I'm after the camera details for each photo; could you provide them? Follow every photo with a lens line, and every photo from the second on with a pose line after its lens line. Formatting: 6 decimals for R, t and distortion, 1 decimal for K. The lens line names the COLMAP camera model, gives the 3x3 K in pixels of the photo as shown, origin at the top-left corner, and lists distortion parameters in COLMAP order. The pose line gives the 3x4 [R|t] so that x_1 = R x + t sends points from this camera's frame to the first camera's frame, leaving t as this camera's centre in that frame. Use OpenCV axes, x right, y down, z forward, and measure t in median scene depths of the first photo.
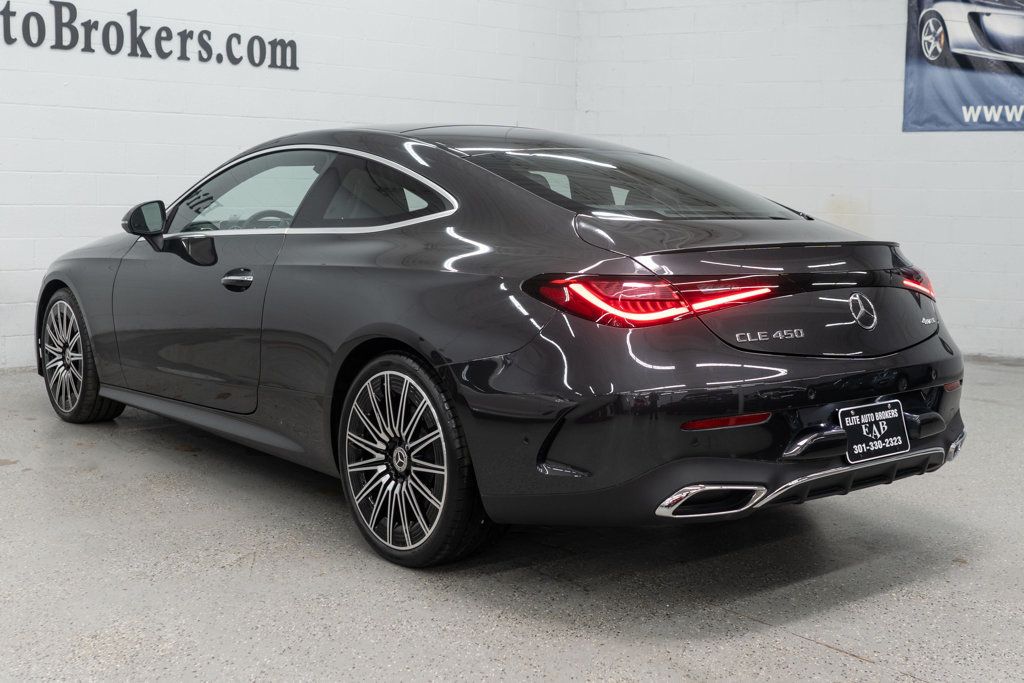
lens RADIAL K [[1186.8, 0, 514.0], [0, 1186.8, 337.2], [0, 0, 1]] dist [-0.019139, 0.000000]
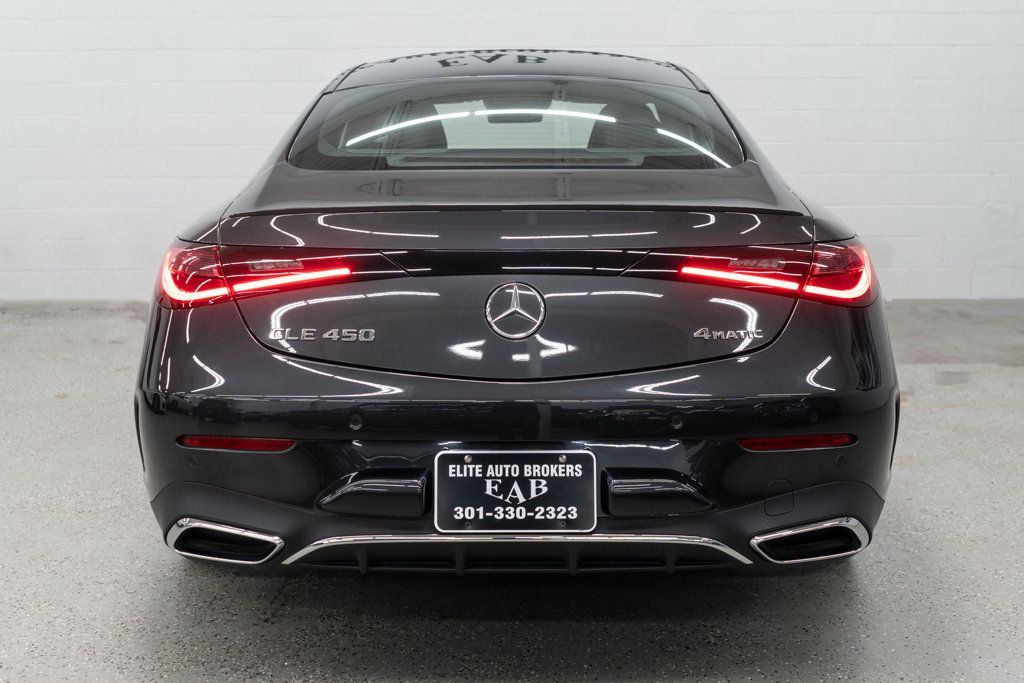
lens RADIAL K [[1186.8, 0, 511.1], [0, 1186.8, 340.5], [0, 0, 1]] dist [-0.019139, 0.000000]
pose [[0.777002, 0.095199, -0.622258, 0.301151], [-0.061507, 0.995250, 0.075460, -0.023641], [0.626486, -0.020359, 0.779167, 0.203447]]
